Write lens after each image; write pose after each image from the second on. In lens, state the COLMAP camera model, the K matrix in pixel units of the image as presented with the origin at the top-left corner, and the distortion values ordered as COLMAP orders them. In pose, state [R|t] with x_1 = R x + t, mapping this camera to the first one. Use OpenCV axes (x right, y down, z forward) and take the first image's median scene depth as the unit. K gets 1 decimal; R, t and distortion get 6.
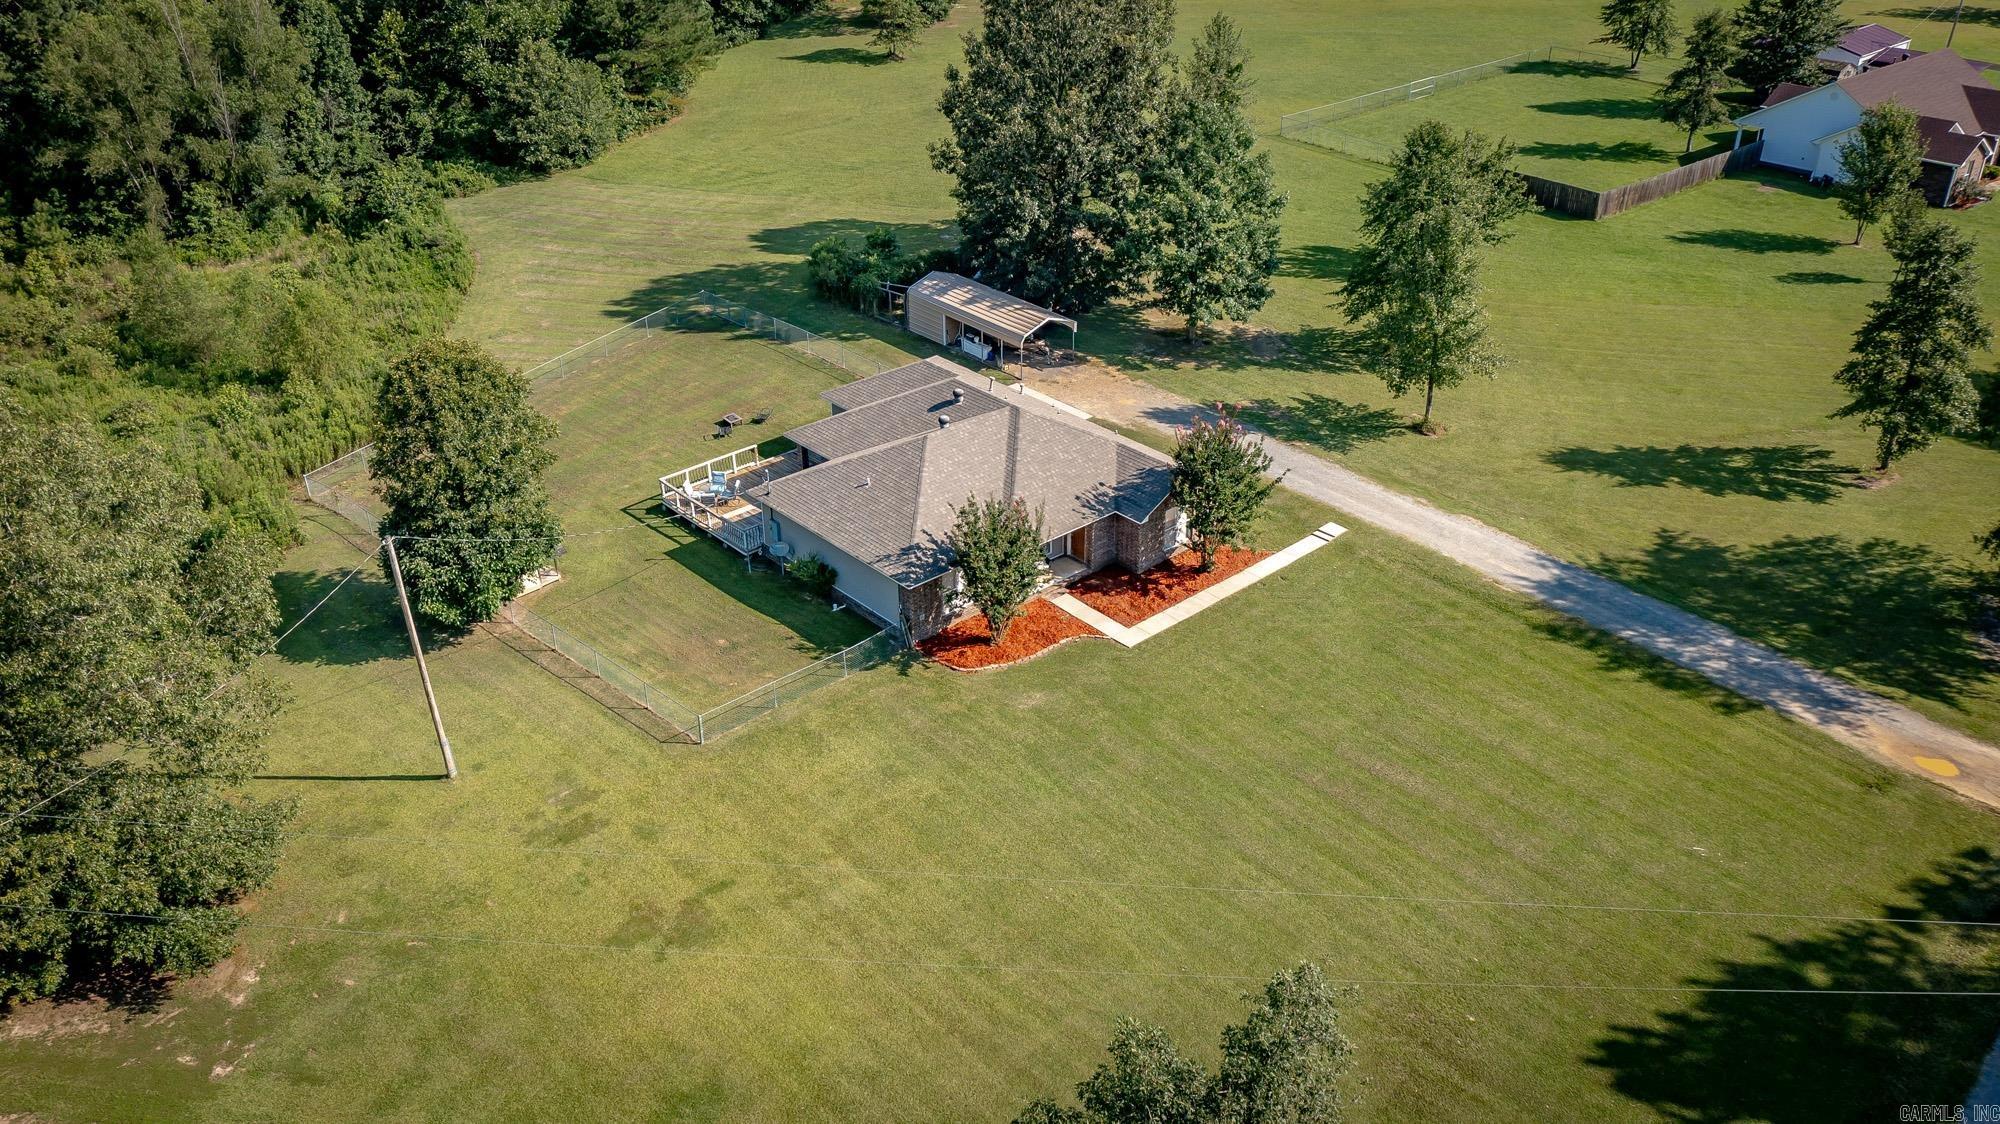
lens RADIAL K [[1600.7, 0, 1000.0], [0, 1600.7, 562.0], [0, 0, 1]] dist [0.007825, 0.004799]
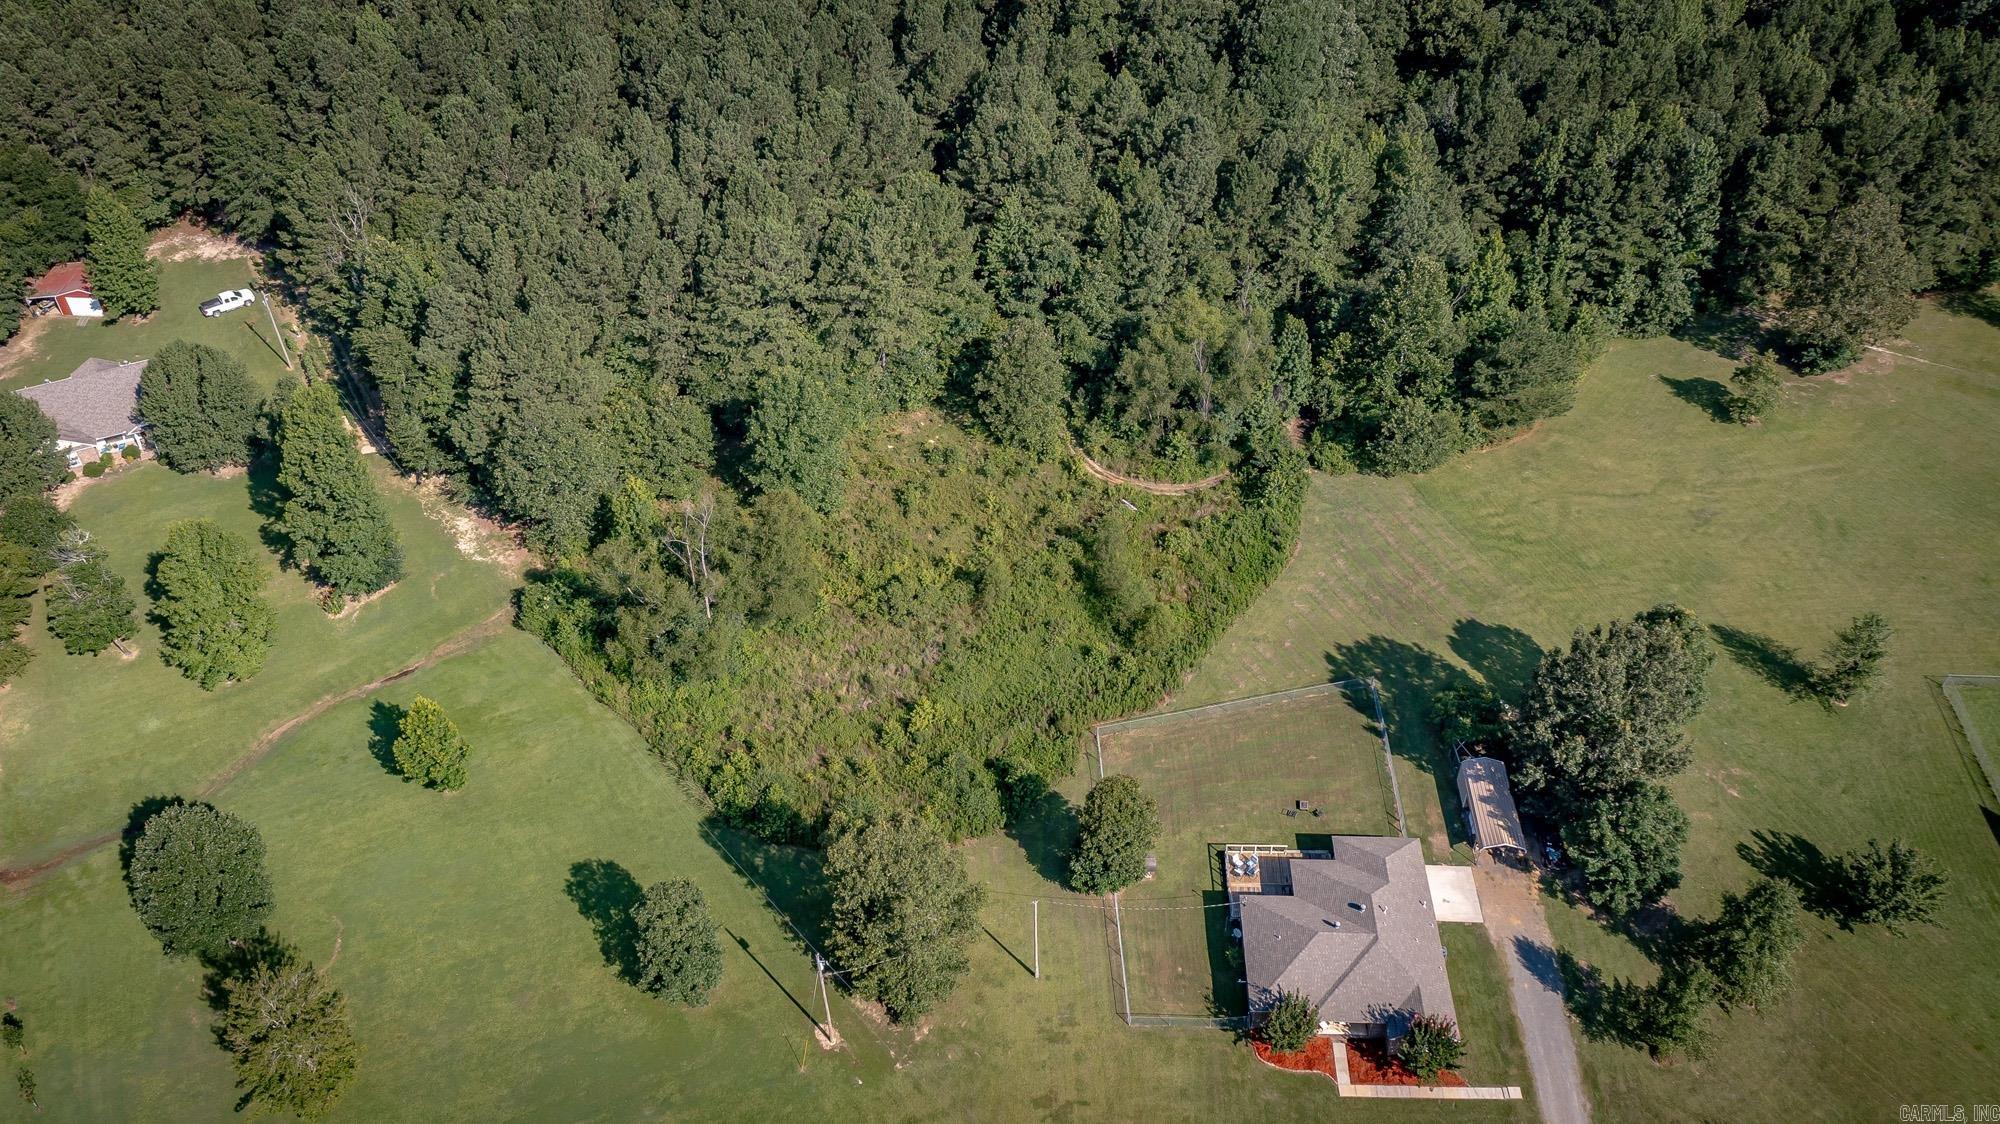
lens RADIAL K [[1644.6, 0, 1003.2], [0, 1644.6, 563.3], [0, 0, 1]] dist [0.007319, 0.006707]
pose [[0.729841, 0.458292, -0.507247, 0.393863], [-0.339701, 0.887043, 0.312663, -0.793526], [0.593241, -0.055882, 0.803083, -0.644821]]
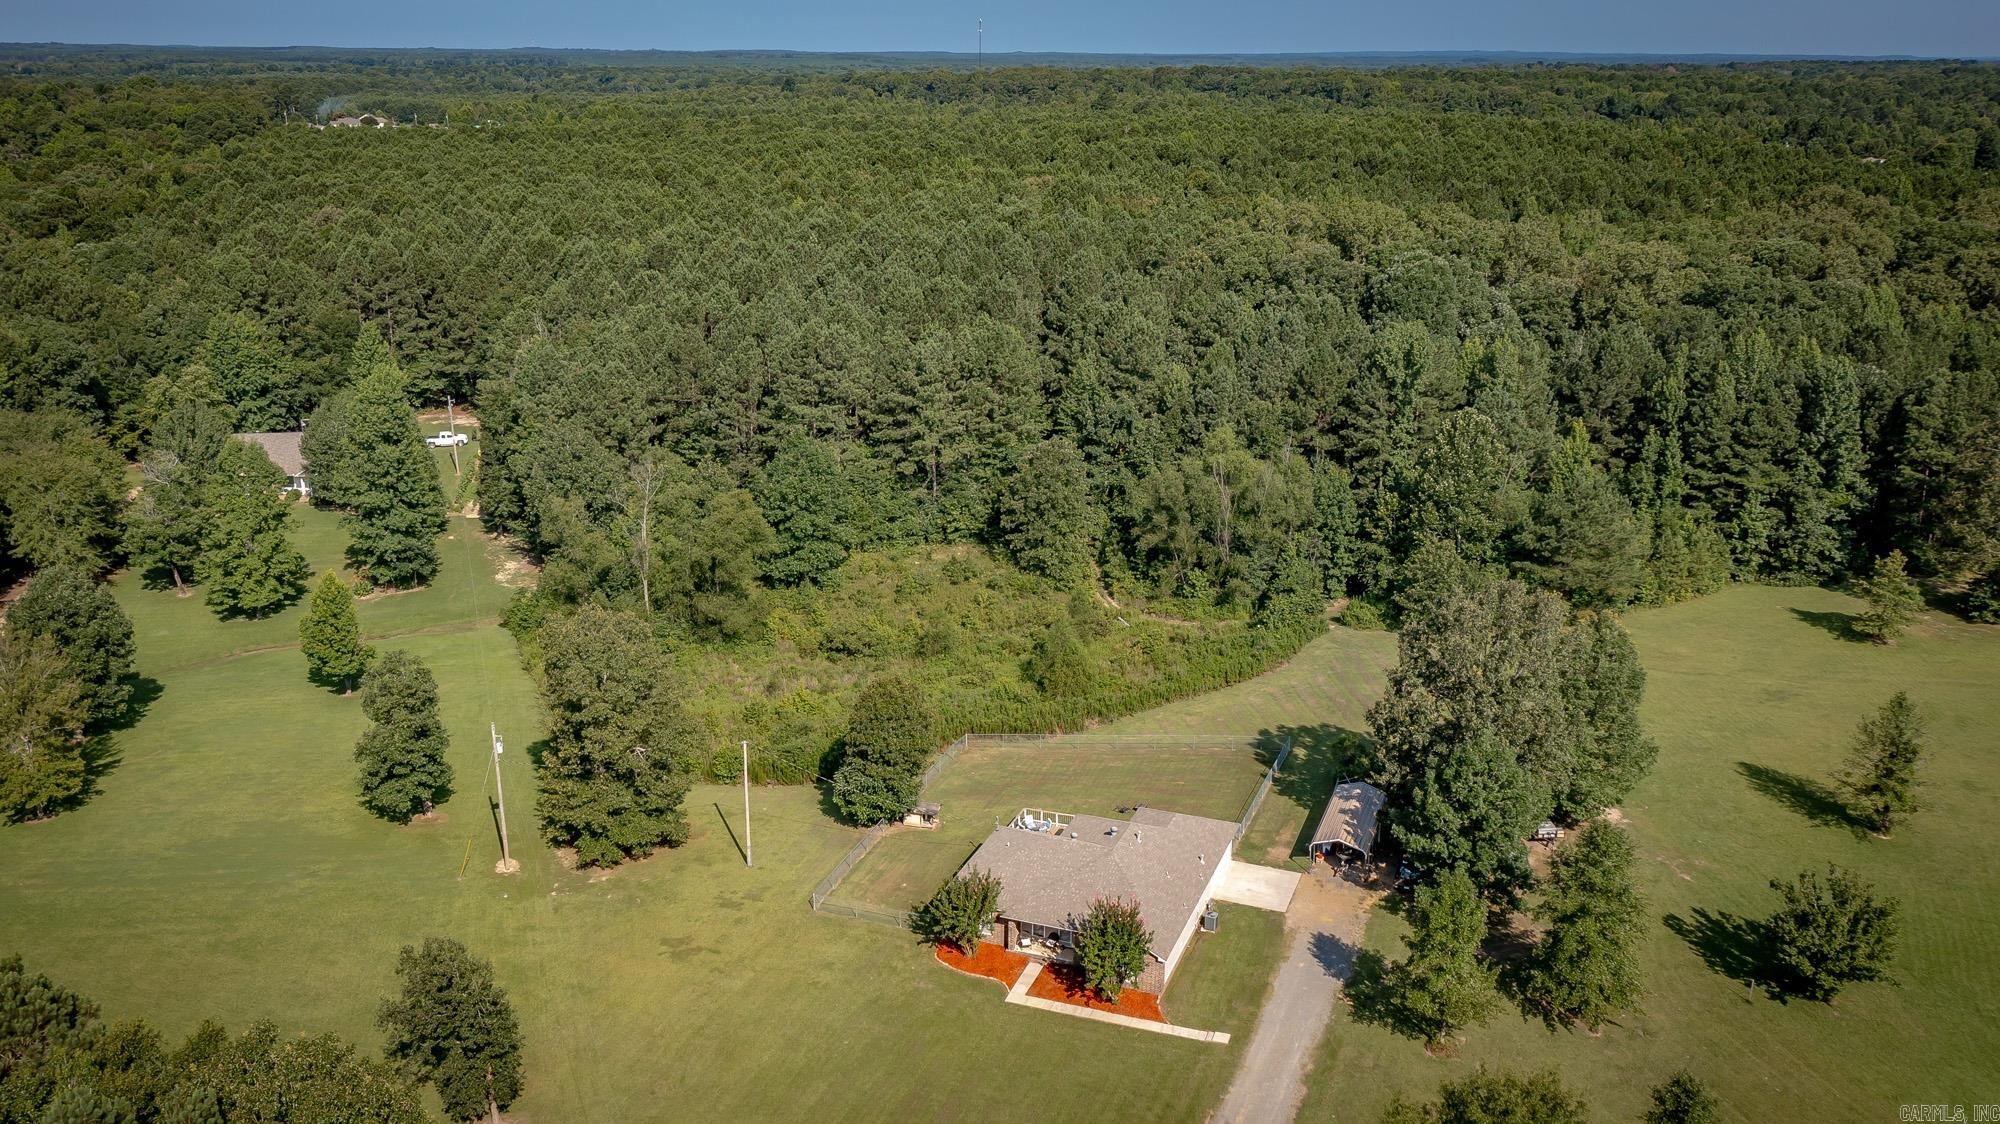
lens RADIAL K [[1637.4, 0, 1000.0], [0, 1637.4, 562.0], [0, 0, 1]] dist [0.004874, 0.008090]
pose [[0.463740, 0.269830, -0.843882, 1.029399], [-0.435510, 0.898898, 0.048095, -0.318916], [0.771541, 0.345215, 0.534369, -0.005746]]
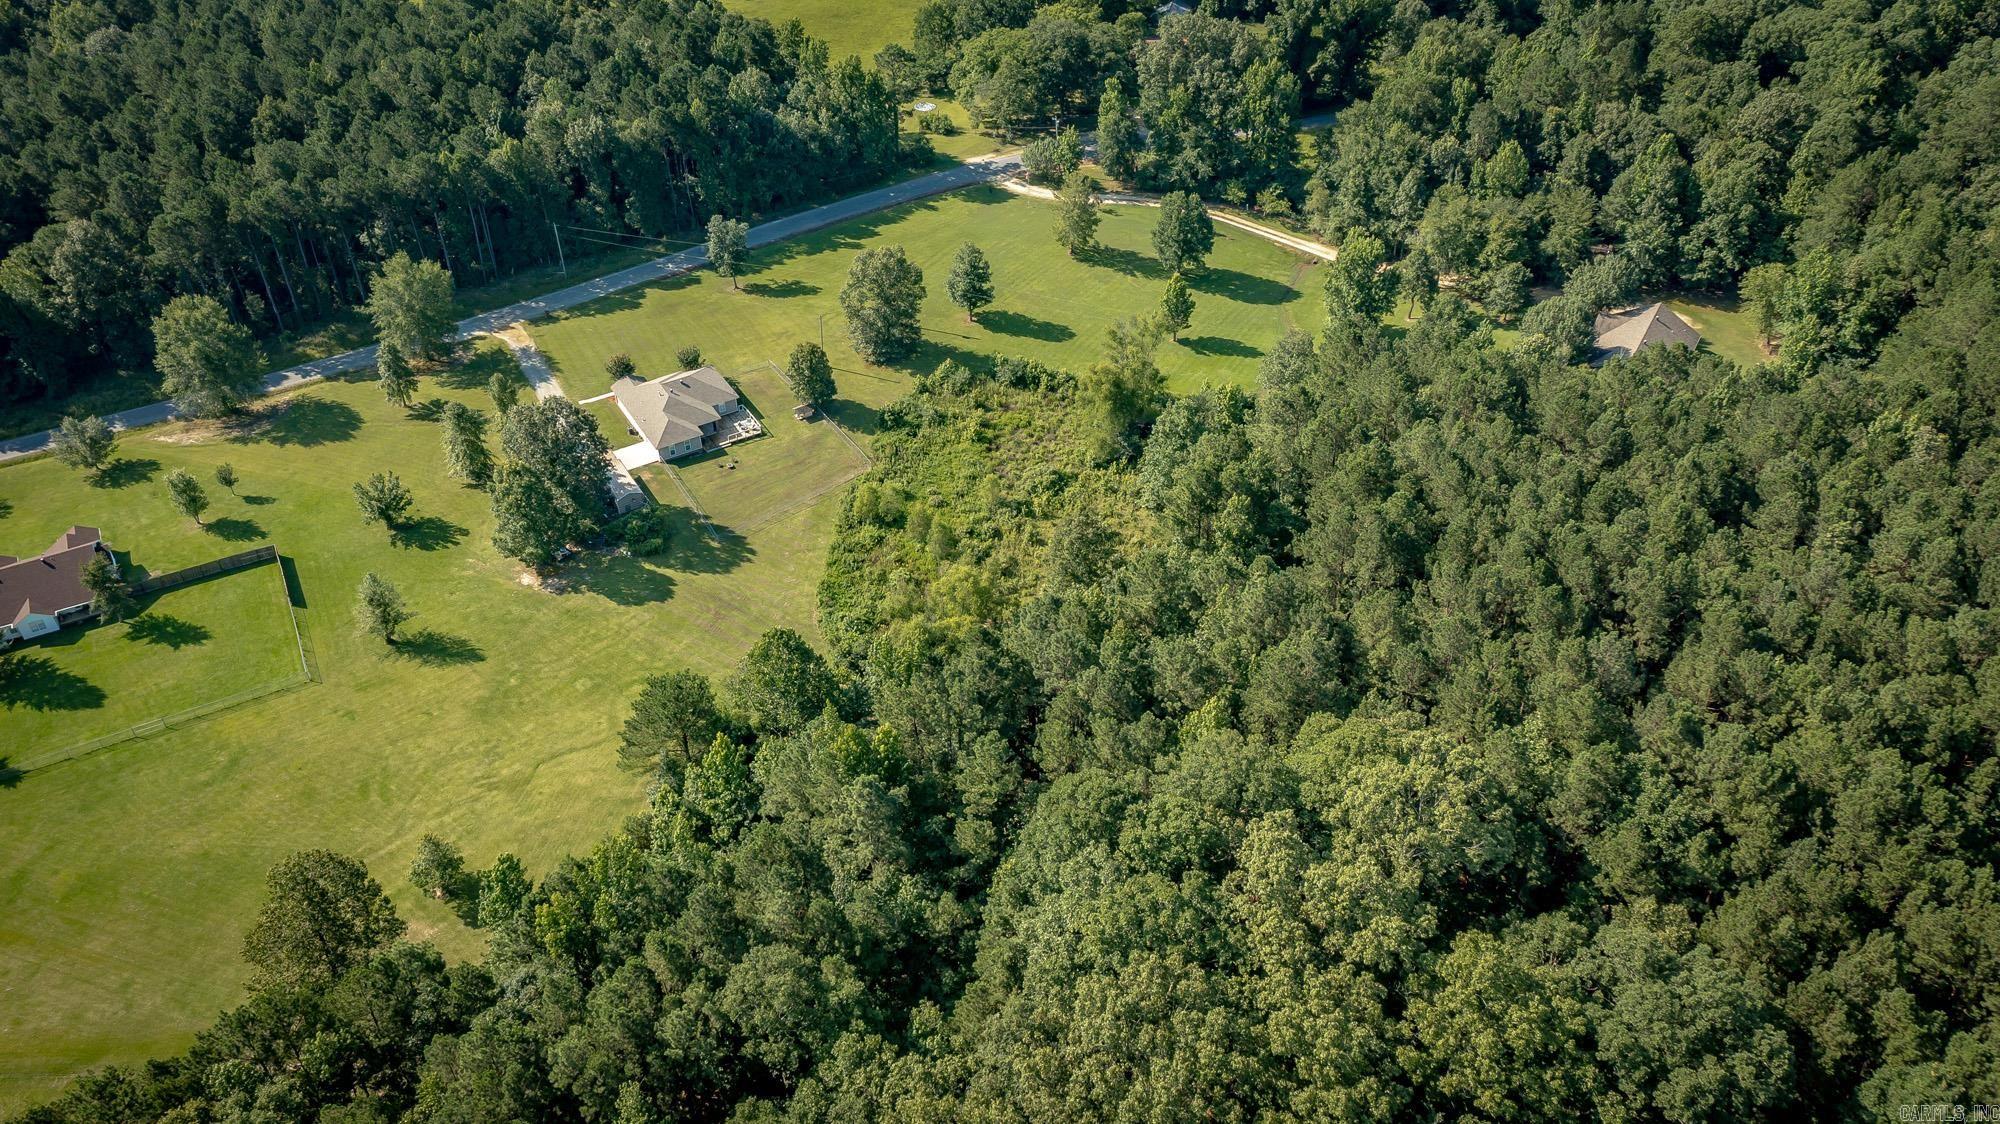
lens RADIAL K [[1606.2, 0, 1005.0], [0, 1606.2, 564.3], [0, 0, 1]] dist [0.002818, 0.019338]
pose [[-0.980667, -0.107839, 0.163287, -1.168565], [0.111737, 0.376438, 0.919679, -2.674004], [-0.160645, 0.920144, -0.357111, 2.156158]]
